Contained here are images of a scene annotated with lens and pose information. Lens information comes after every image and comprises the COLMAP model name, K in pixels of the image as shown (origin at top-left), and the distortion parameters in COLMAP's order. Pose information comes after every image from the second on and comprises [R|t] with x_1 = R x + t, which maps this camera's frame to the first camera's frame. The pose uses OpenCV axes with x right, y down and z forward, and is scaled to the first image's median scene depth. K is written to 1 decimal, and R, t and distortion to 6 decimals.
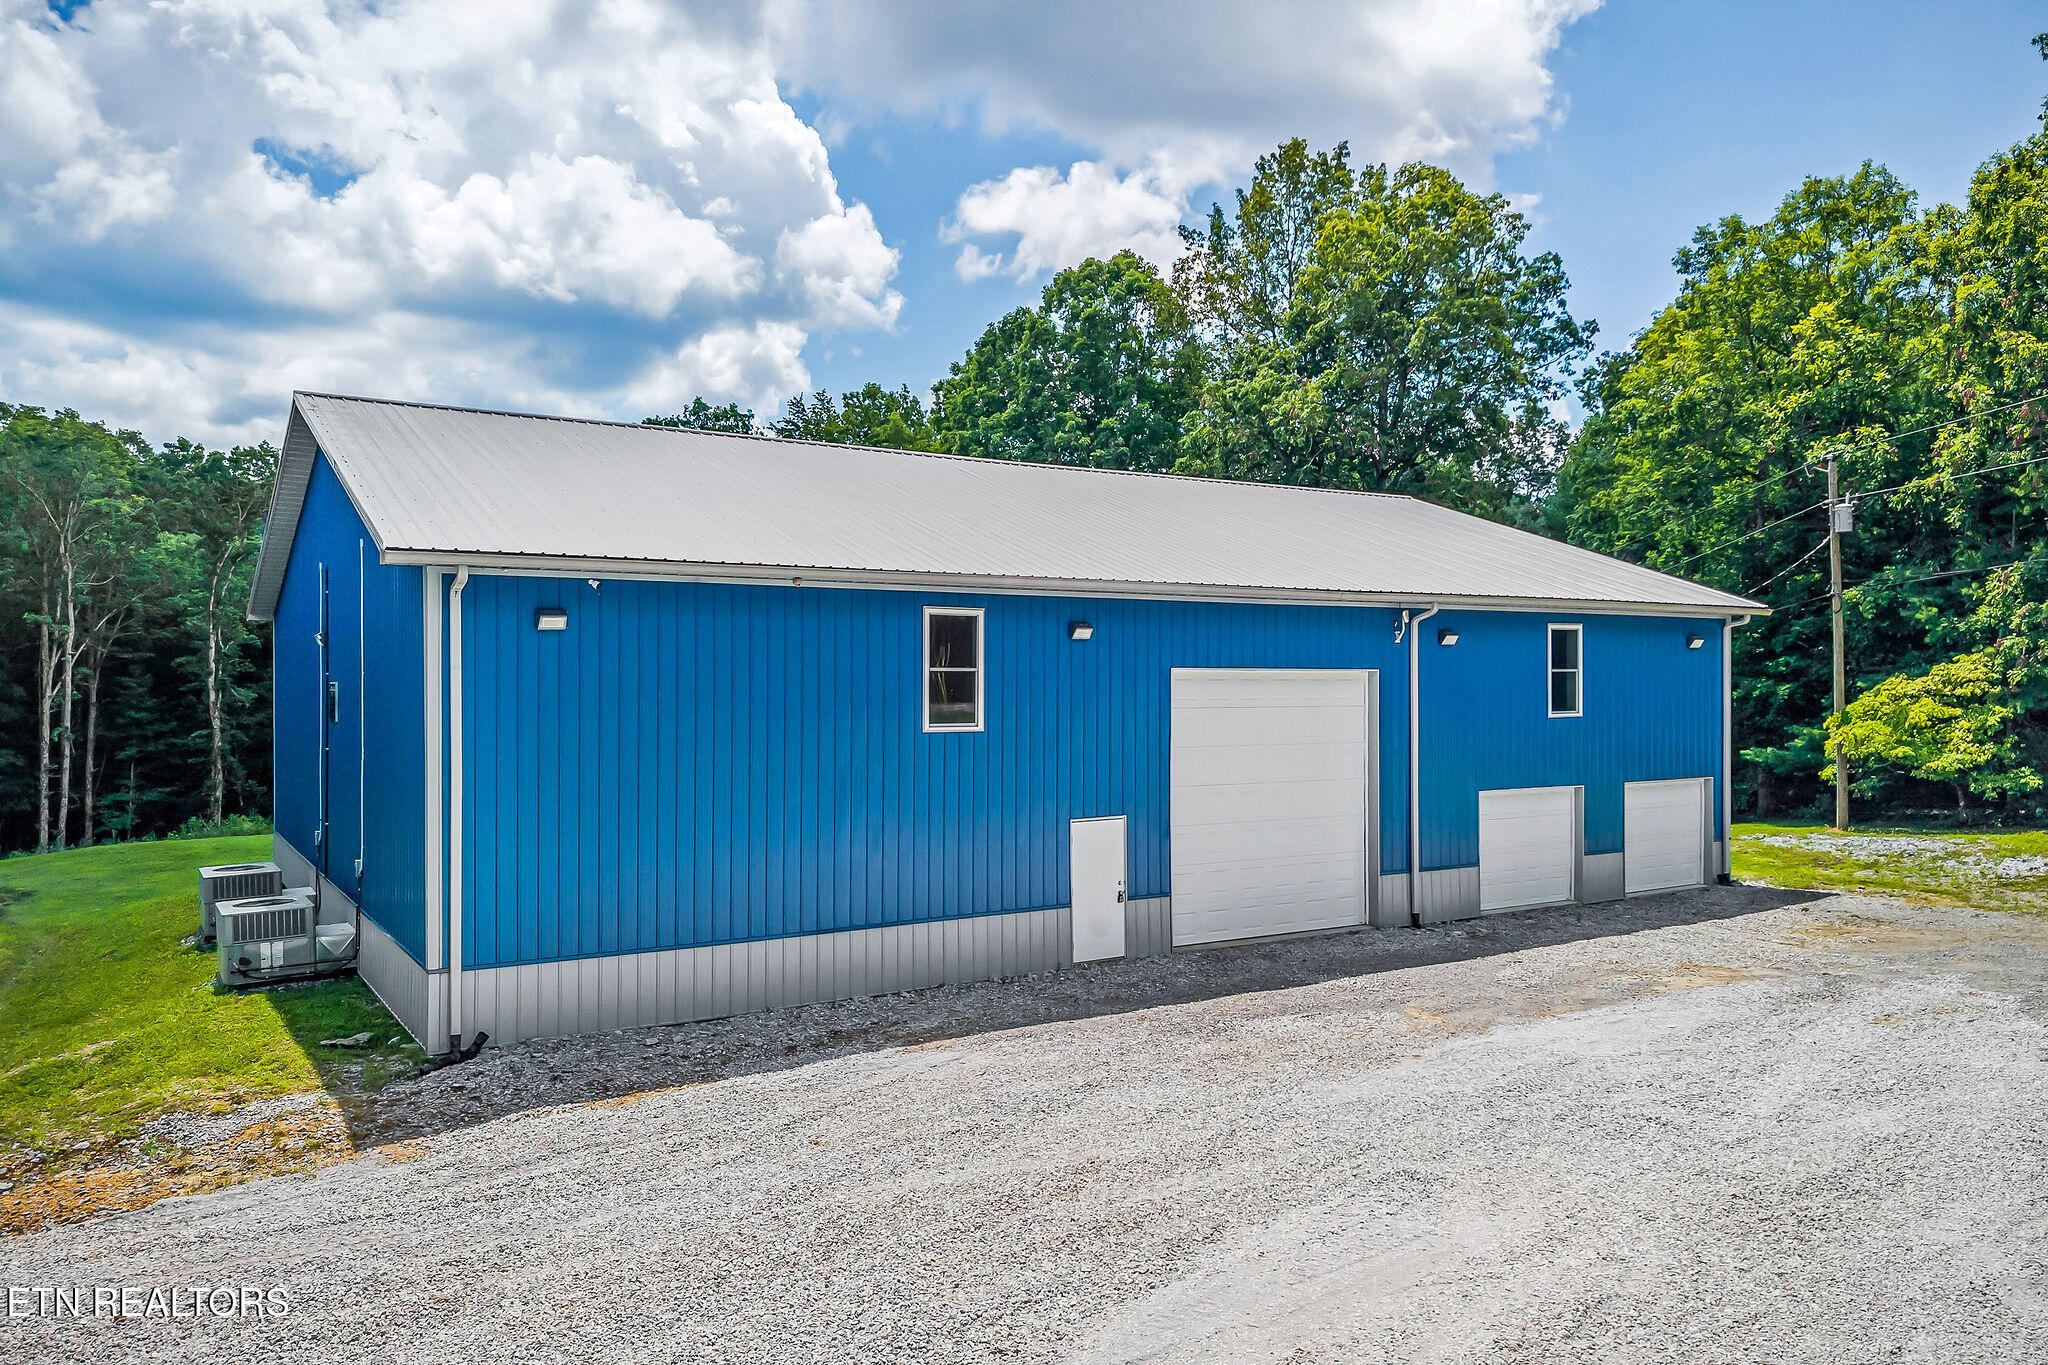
lens RADIAL K [[1413.1, 0, 1021.1], [0, 1413.1, 650.4], [0, 0, 1]] dist [0.077006, -0.093175]
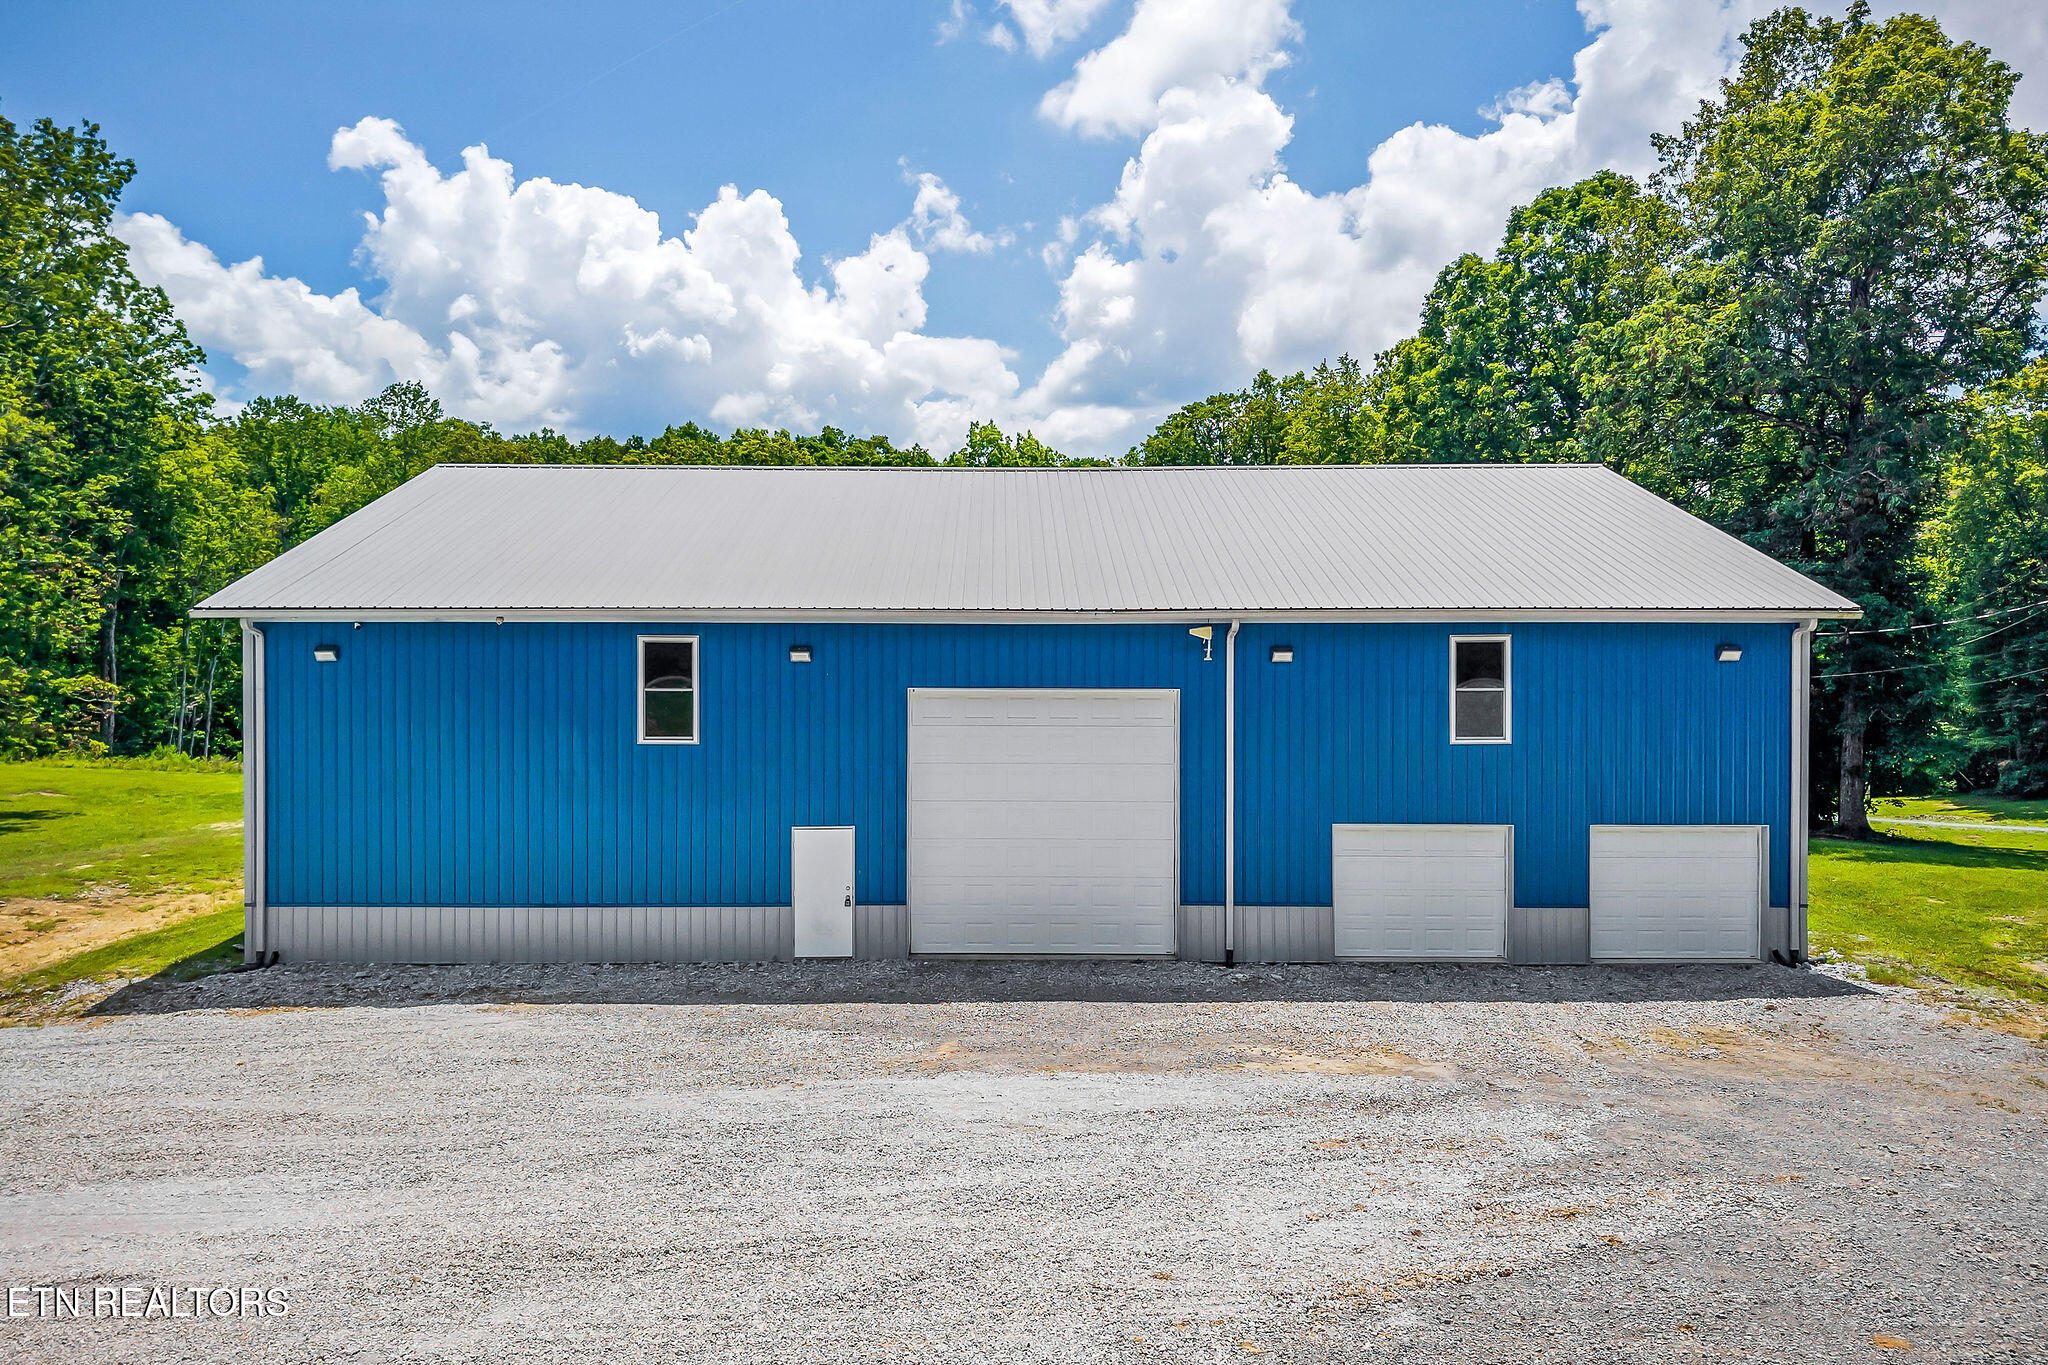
lens RADIAL K [[1402.0, 0, 1008.0], [0, 1402.0, 635.3], [0, 0, 1]] dist [0.021684, -0.008768]
pose [[0.851964, 0.004905, -0.523578, 0.714712], [0.008196, 0.999709, 0.022703, -0.049266], [0.523537, -0.023634, 0.851675, 0.163042]]
